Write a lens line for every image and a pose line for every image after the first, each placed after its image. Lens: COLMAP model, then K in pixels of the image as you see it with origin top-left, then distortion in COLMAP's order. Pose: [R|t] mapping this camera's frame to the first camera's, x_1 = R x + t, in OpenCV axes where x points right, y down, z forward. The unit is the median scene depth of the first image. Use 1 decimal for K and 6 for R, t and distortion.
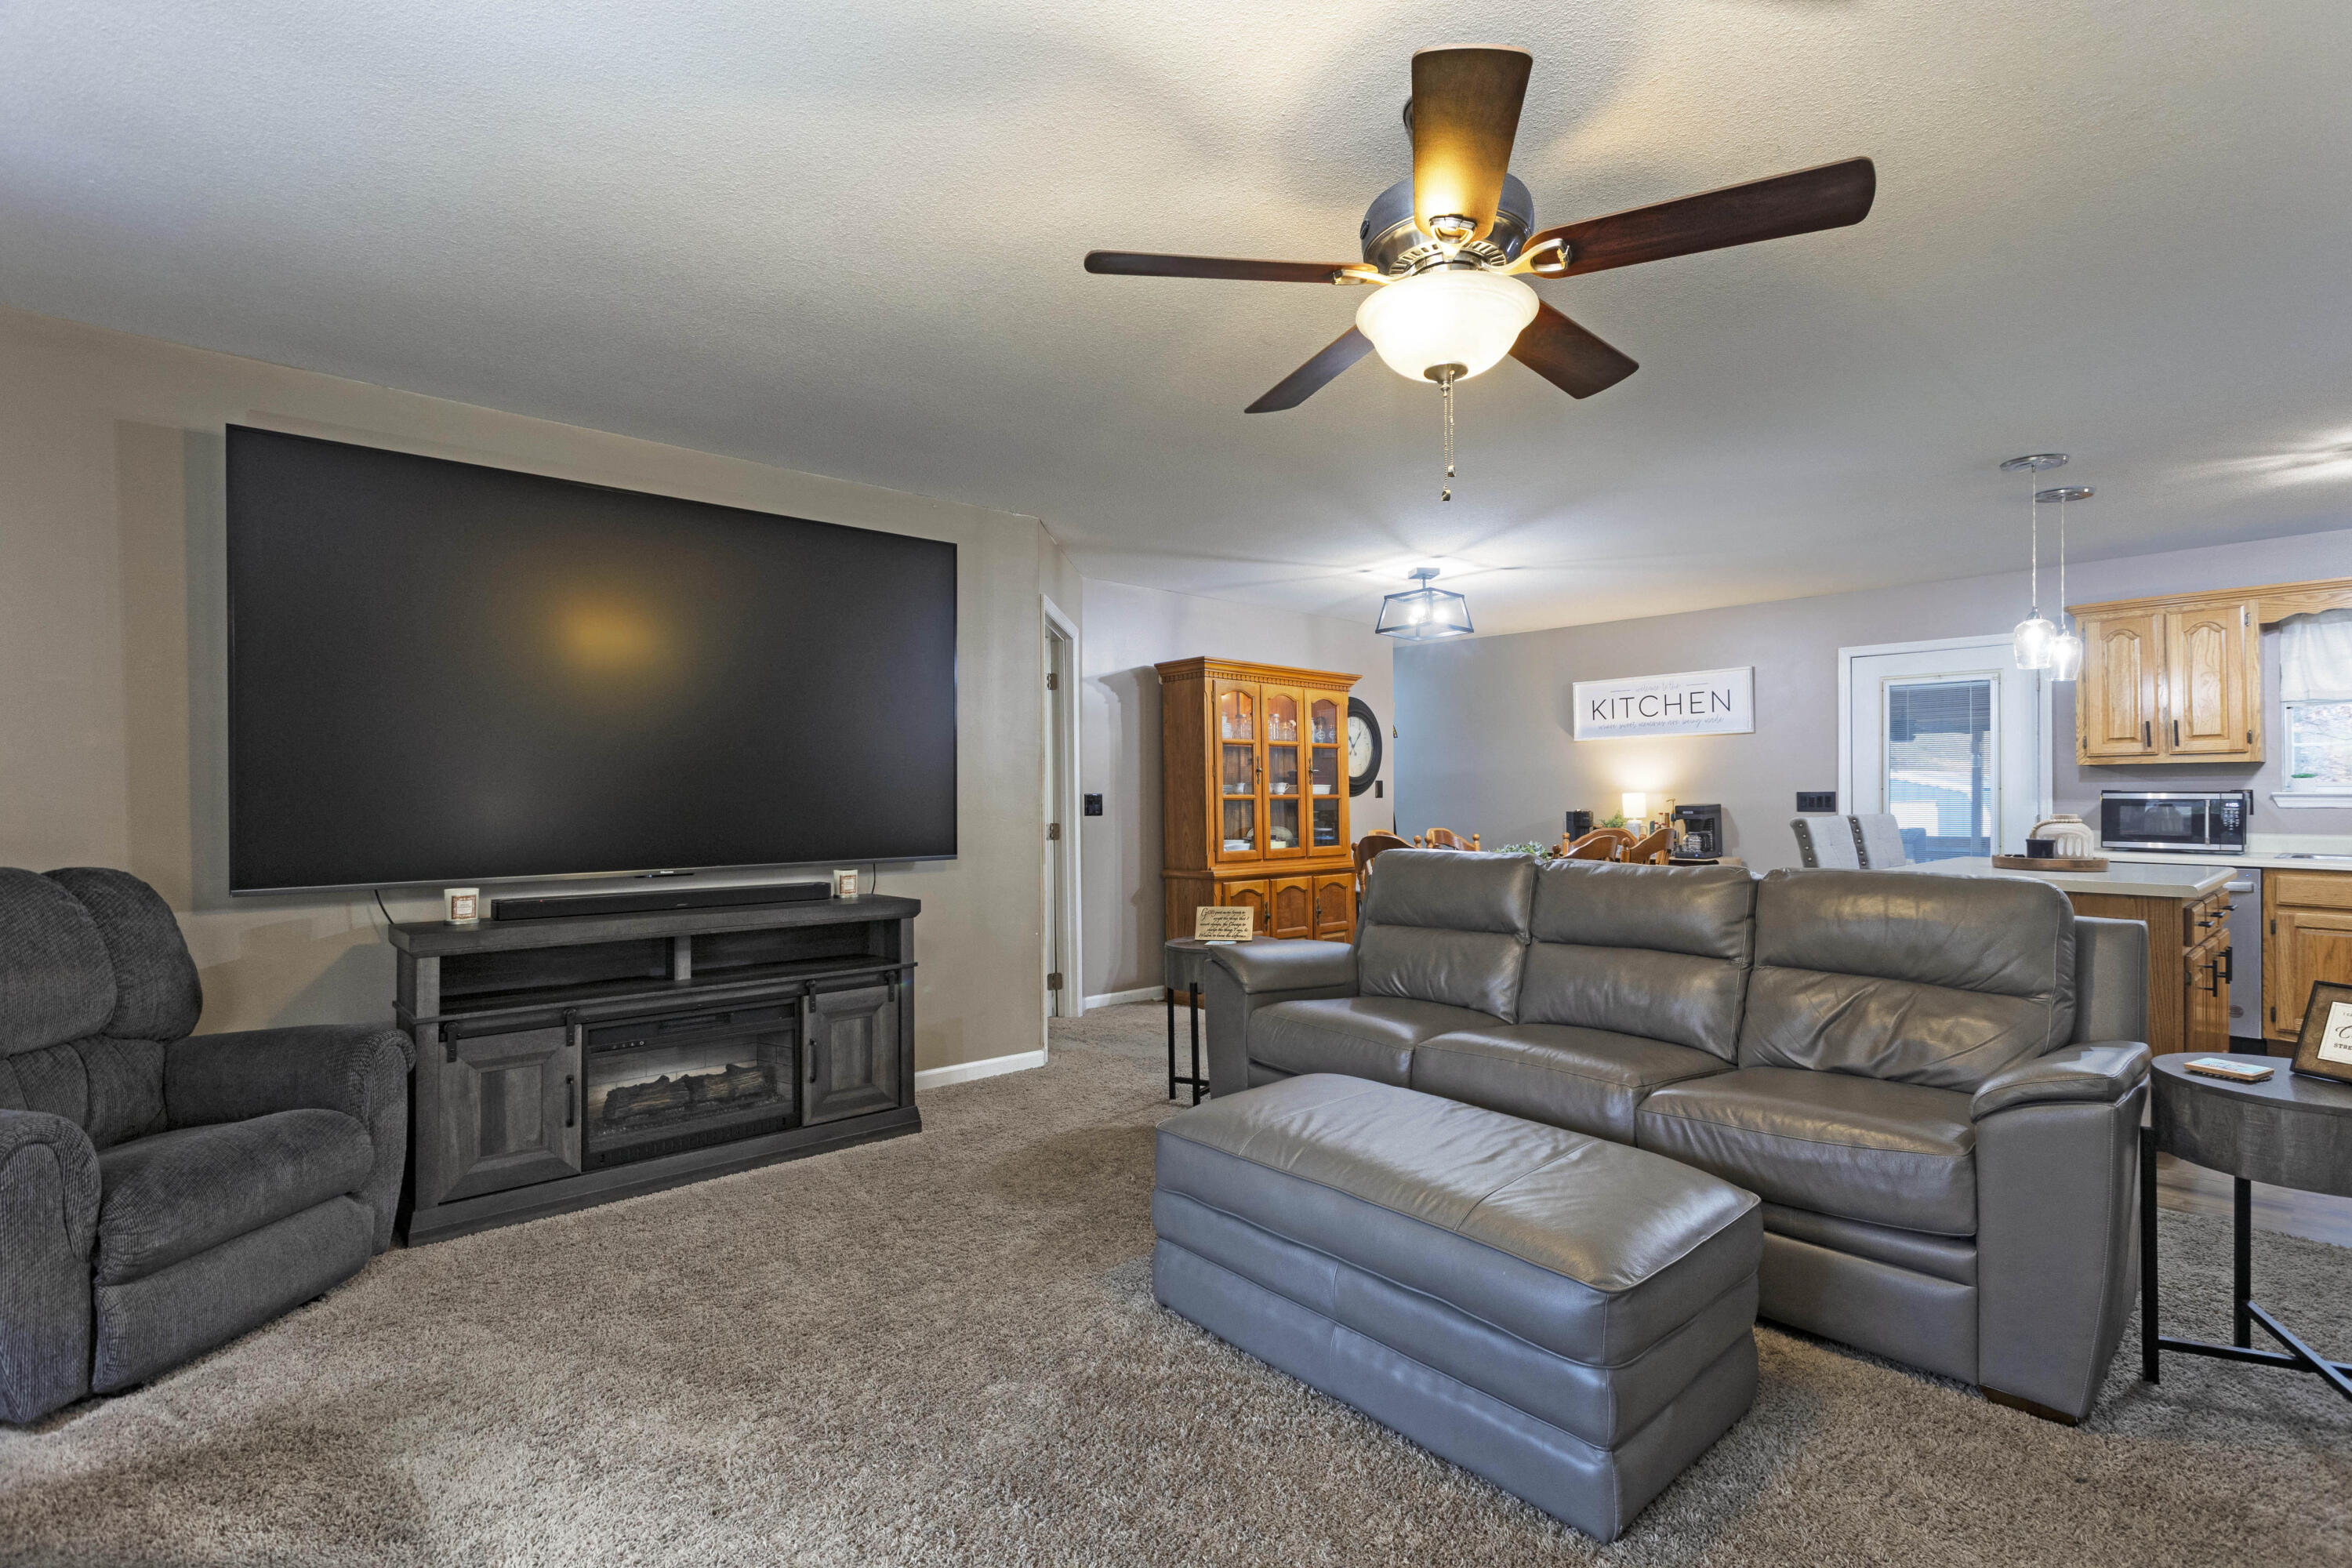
lens RADIAL K [[1100.1, 0, 1170.7], [0, 1100.1, 793.5], [0, 0, 1]] dist [0.005257, 0.000245]
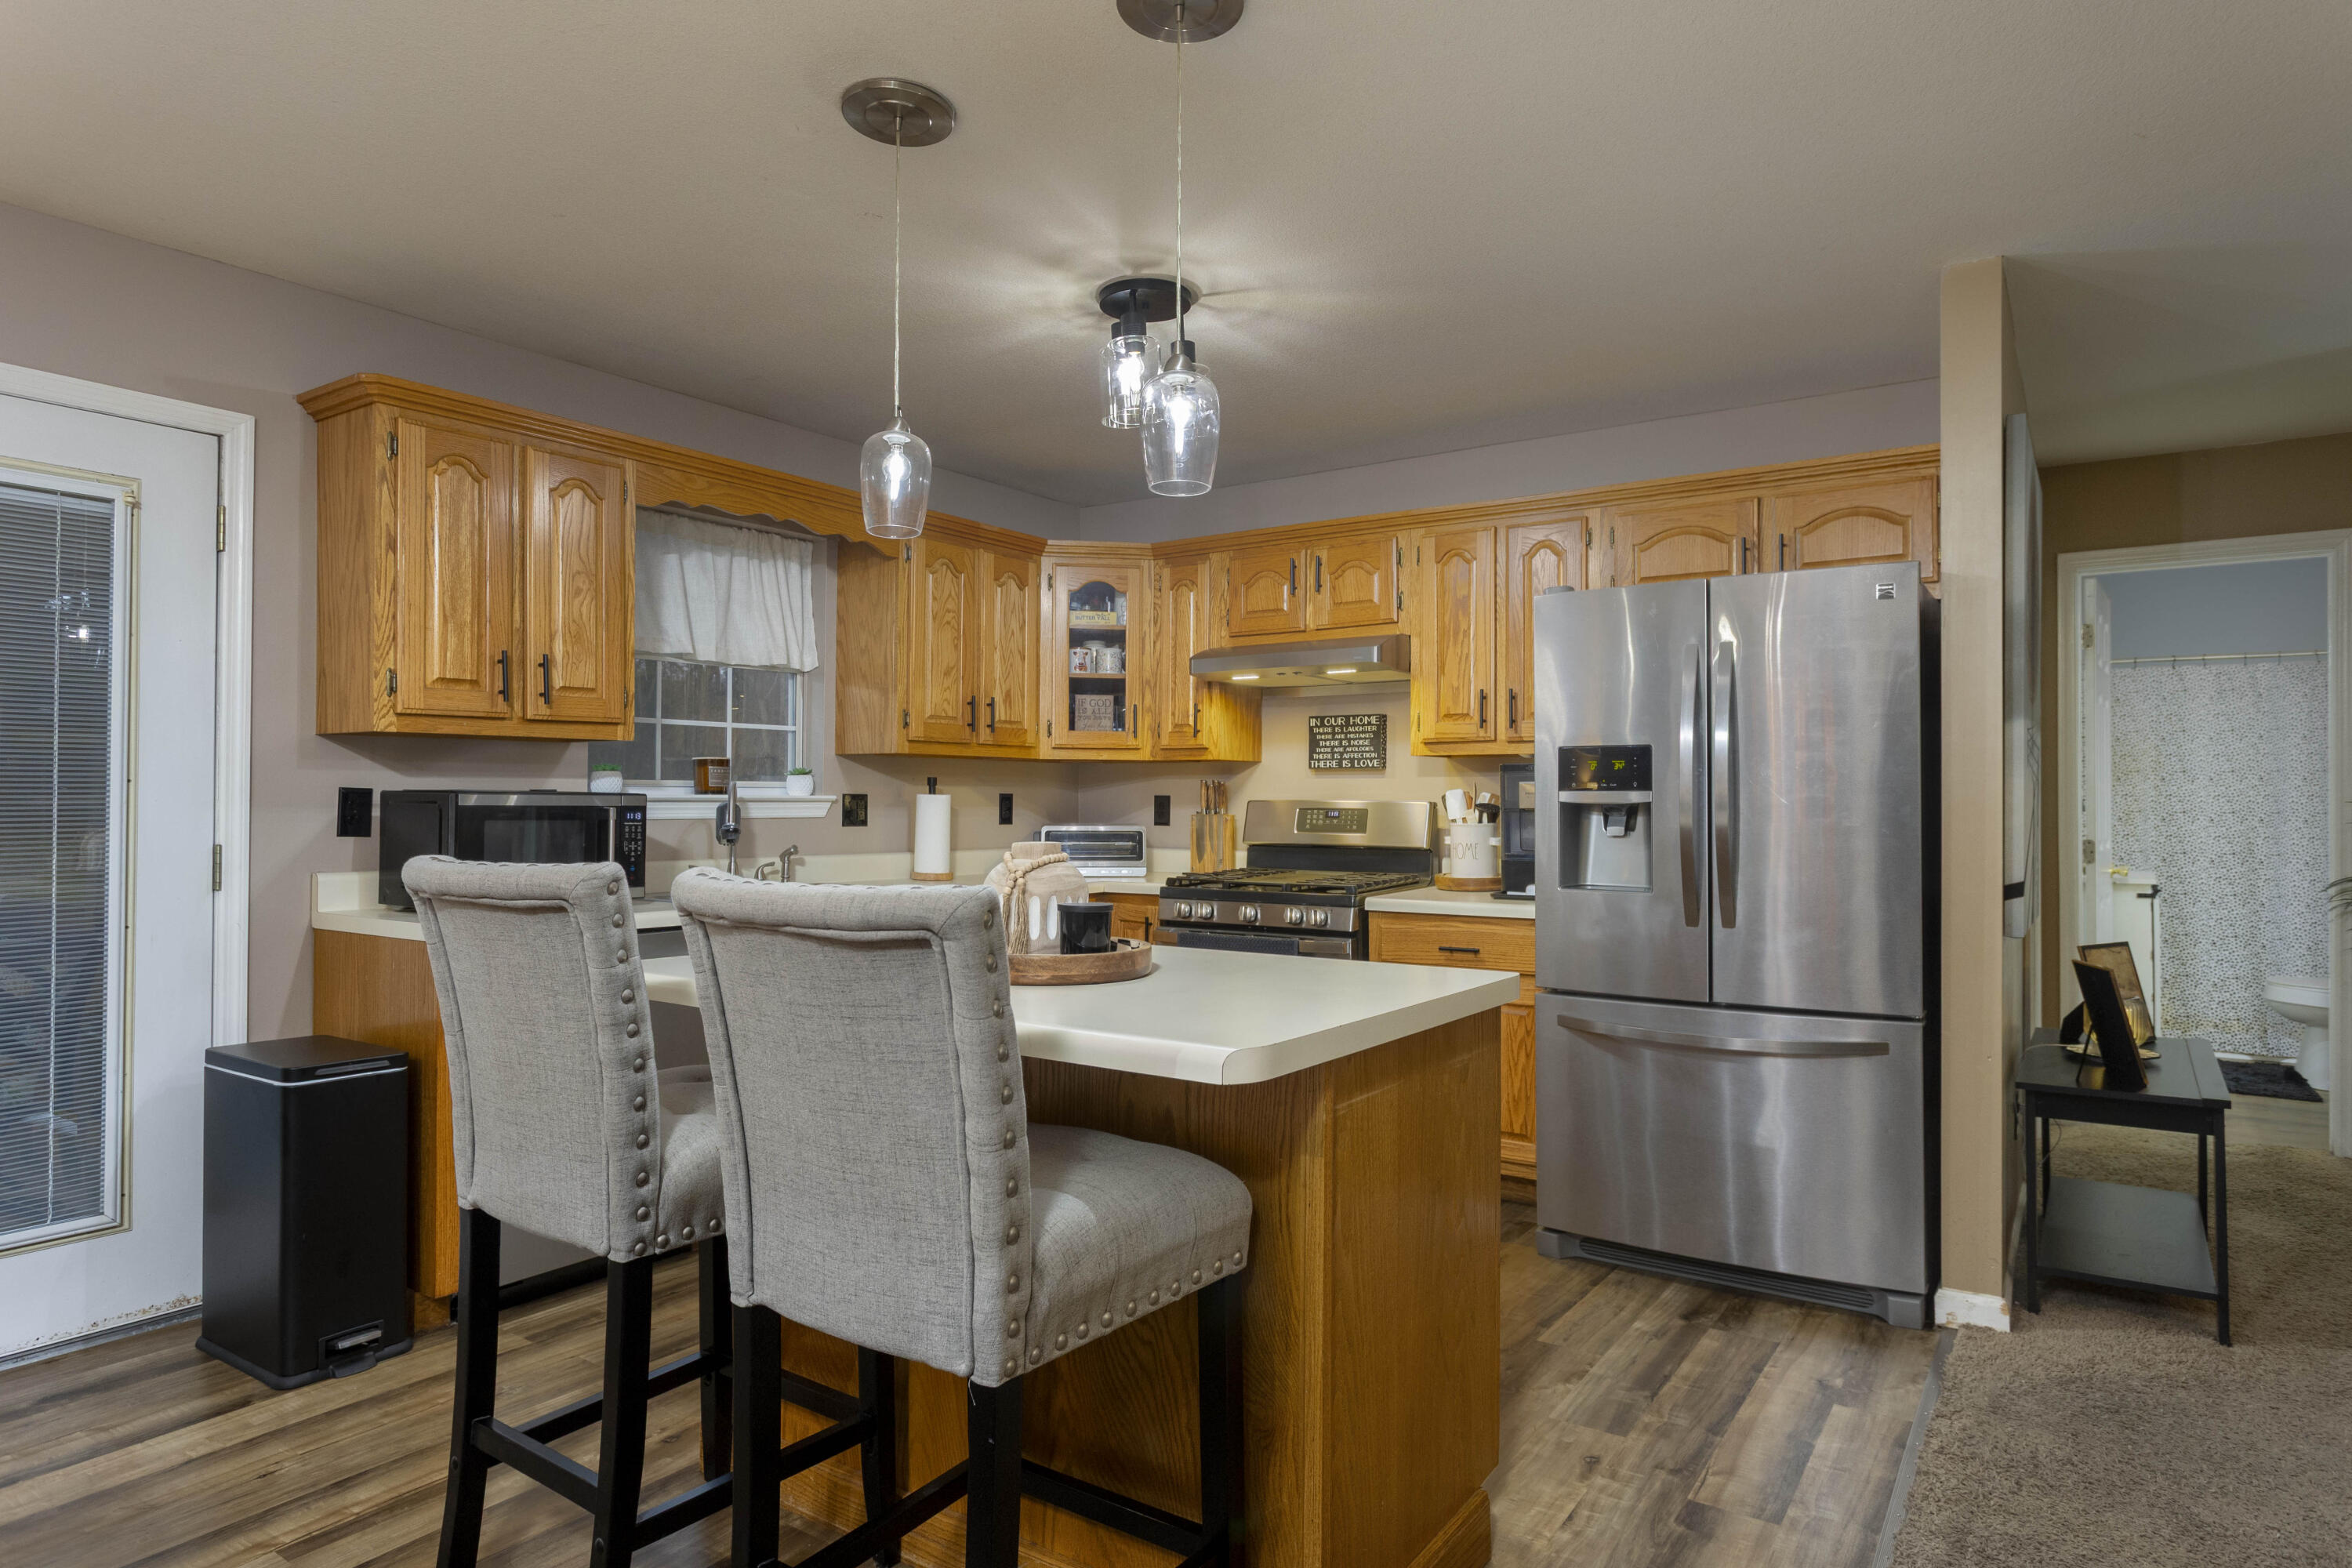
lens RADIAL K [[1360.3, 0, 1182.5], [0, 1360.3, 787.5], [0, 0, 1]] dist [-0.001104, -0.000036]
pose [[-0.234077, 0.009304, 0.972174, 0.210868], [-0.006140, 0.999920, -0.011048, 0.001478], [-0.972199, -0.008555, -0.234001, 0.831885]]
